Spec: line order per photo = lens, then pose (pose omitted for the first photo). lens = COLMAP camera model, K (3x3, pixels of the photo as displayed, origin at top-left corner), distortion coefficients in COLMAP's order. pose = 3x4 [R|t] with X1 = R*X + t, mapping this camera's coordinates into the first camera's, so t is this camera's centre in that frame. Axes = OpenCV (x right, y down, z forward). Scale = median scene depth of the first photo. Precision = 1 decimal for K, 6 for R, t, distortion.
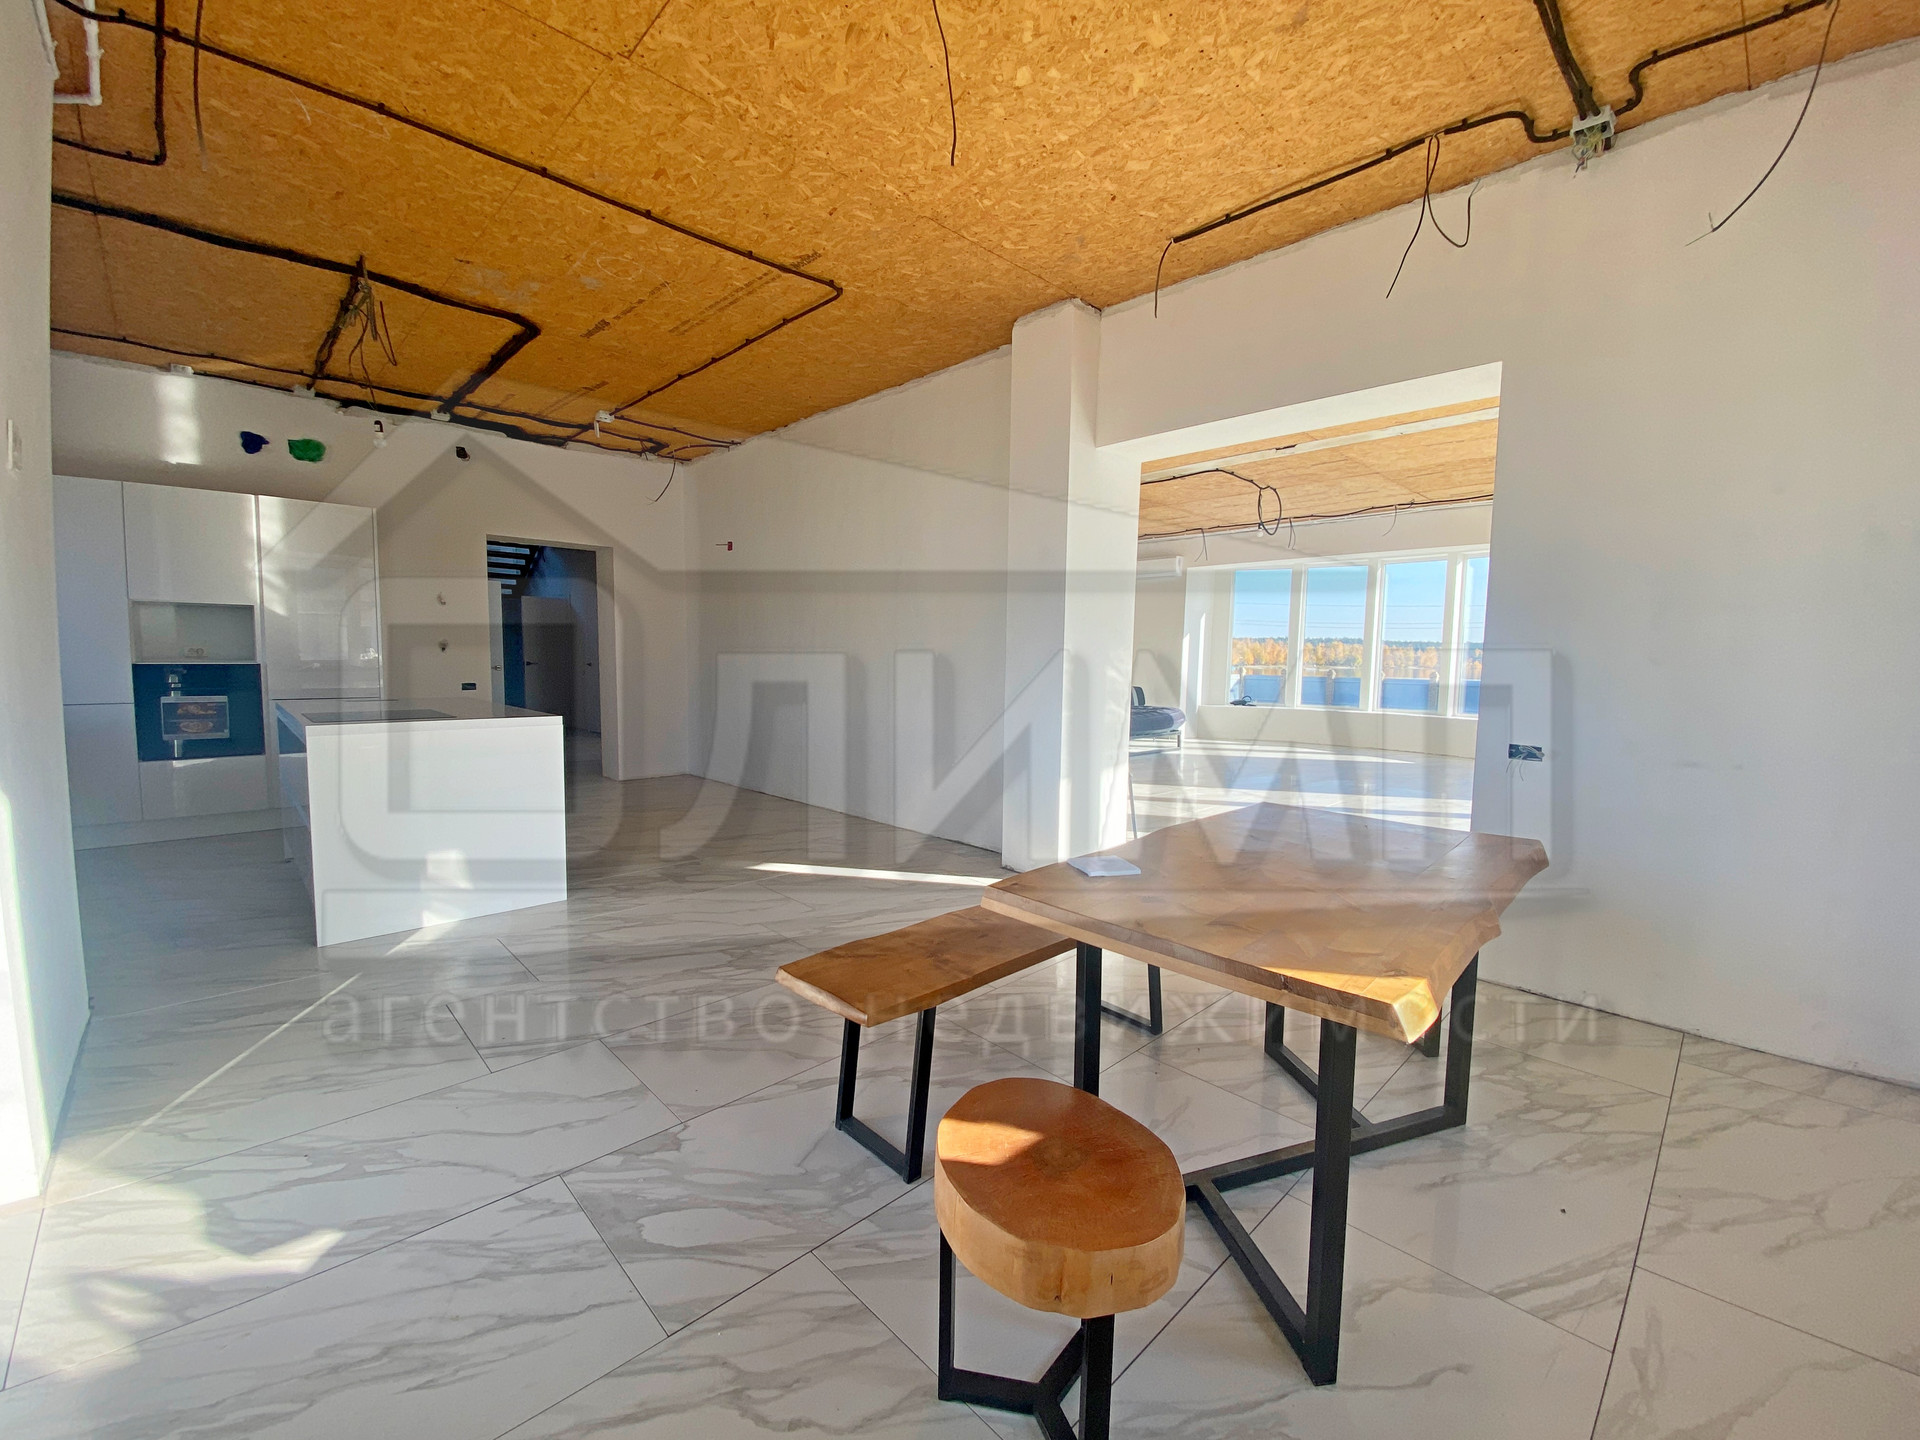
lens RADIAL K [[794.0, 0, 965.6], [0, 794.0, 716.8], [0, 0, 1]] dist [-0.015107, -0.004134]
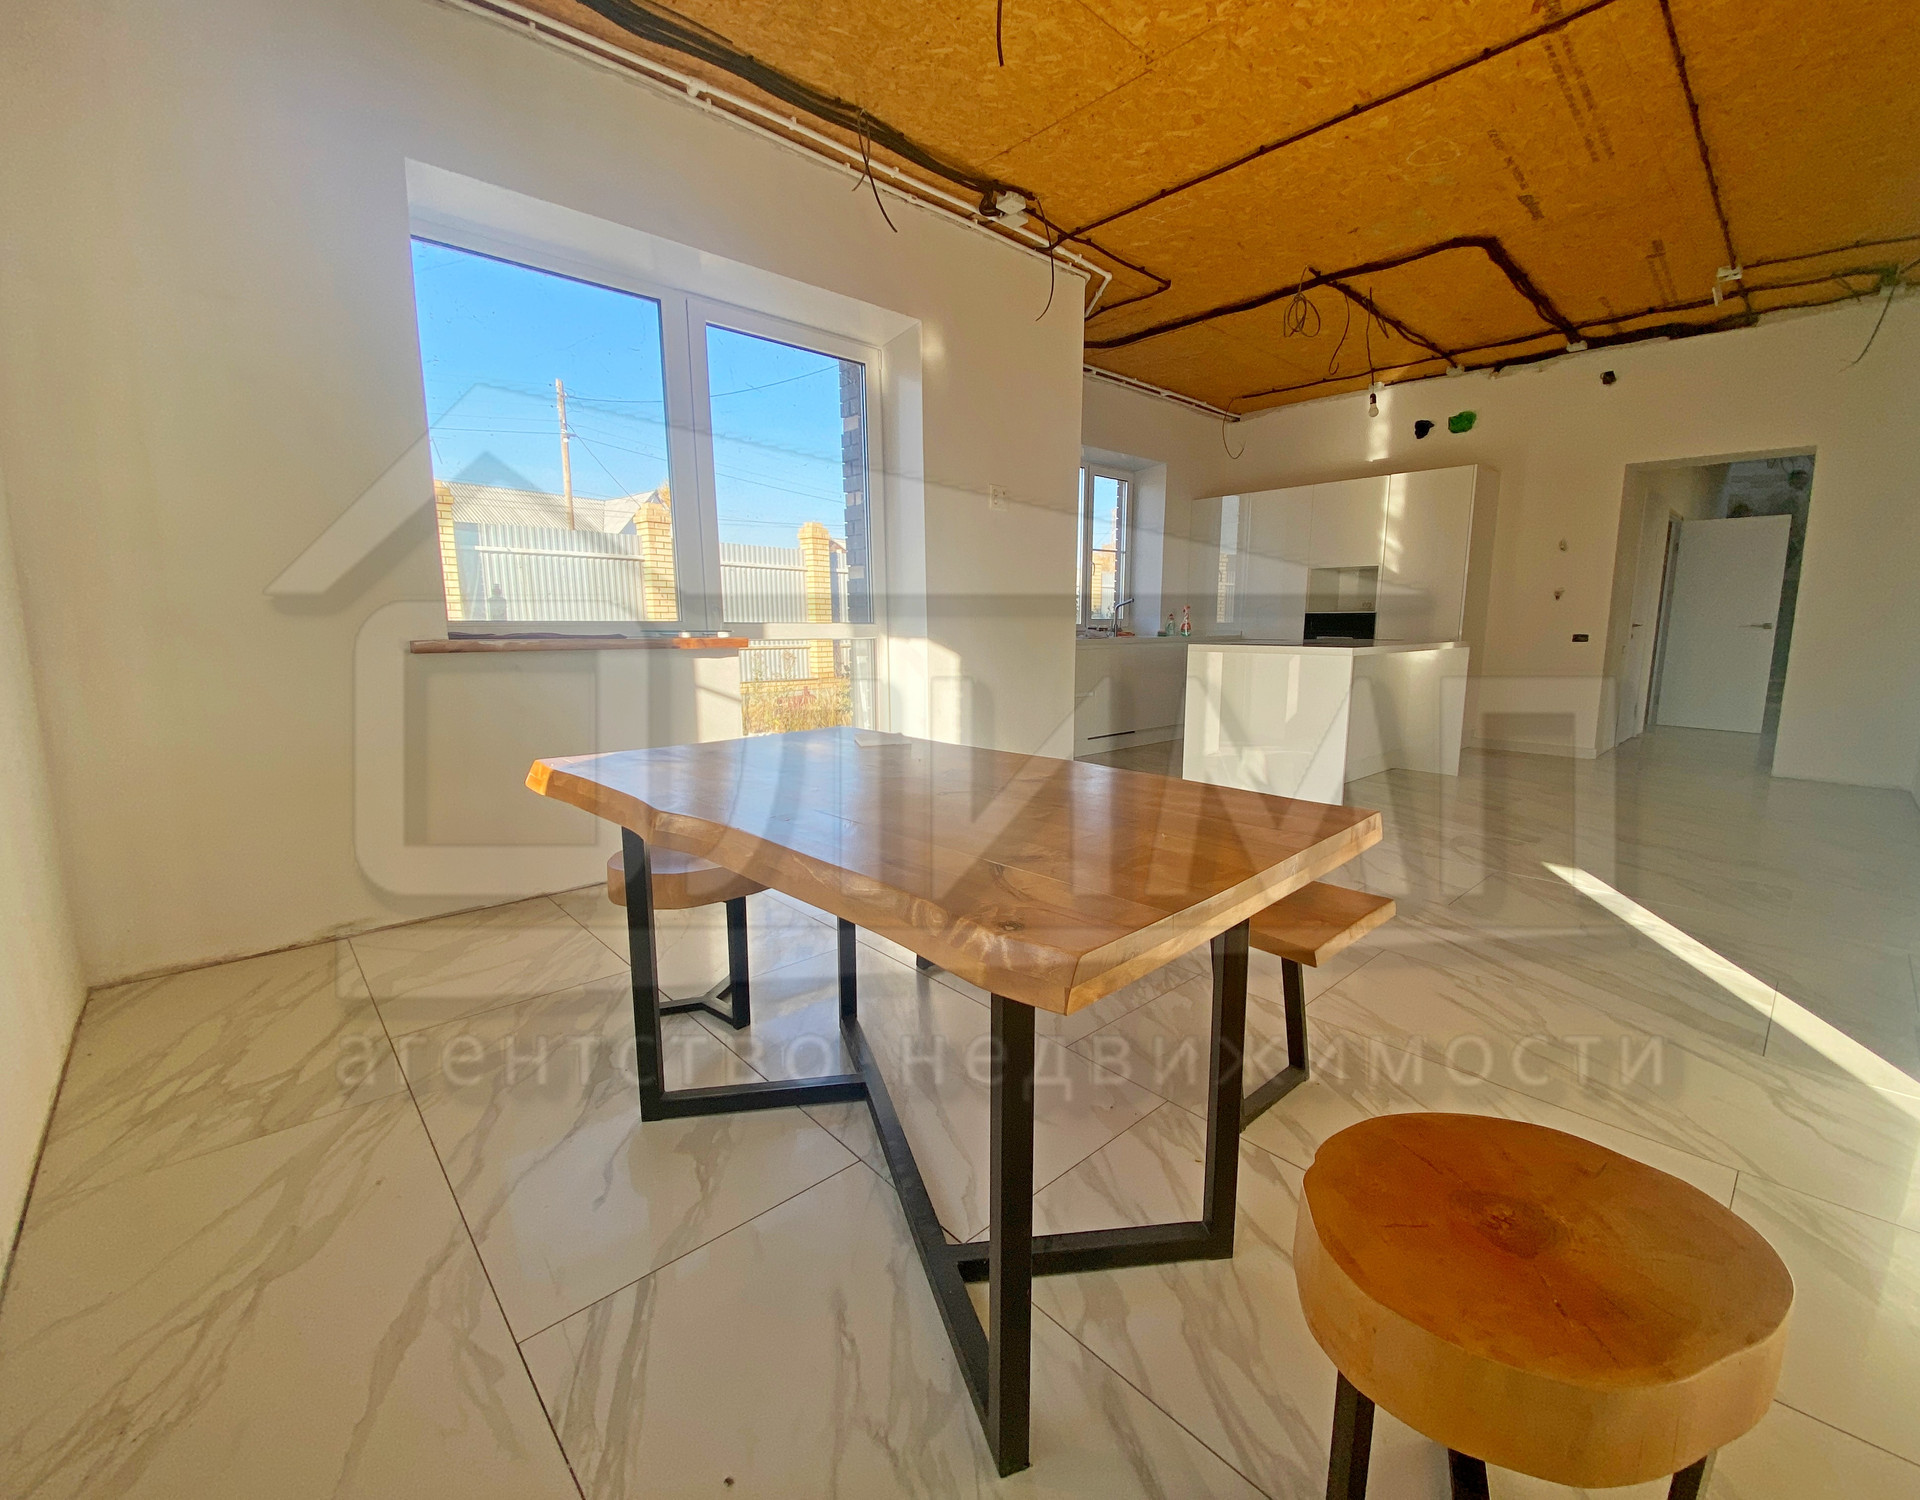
lens RADIAL K [[804.2, 0, 969.9], [0, 804.2, 742.9], [0, 0, 1]] dist [-0.001176, -0.000943]
pose [[-0.025808, 0.138444, -0.990034, 0.501544], [-0.081983, 0.986735, 0.140119, 0.012874], [0.996300, 0.084782, -0.014116, 0.455200]]
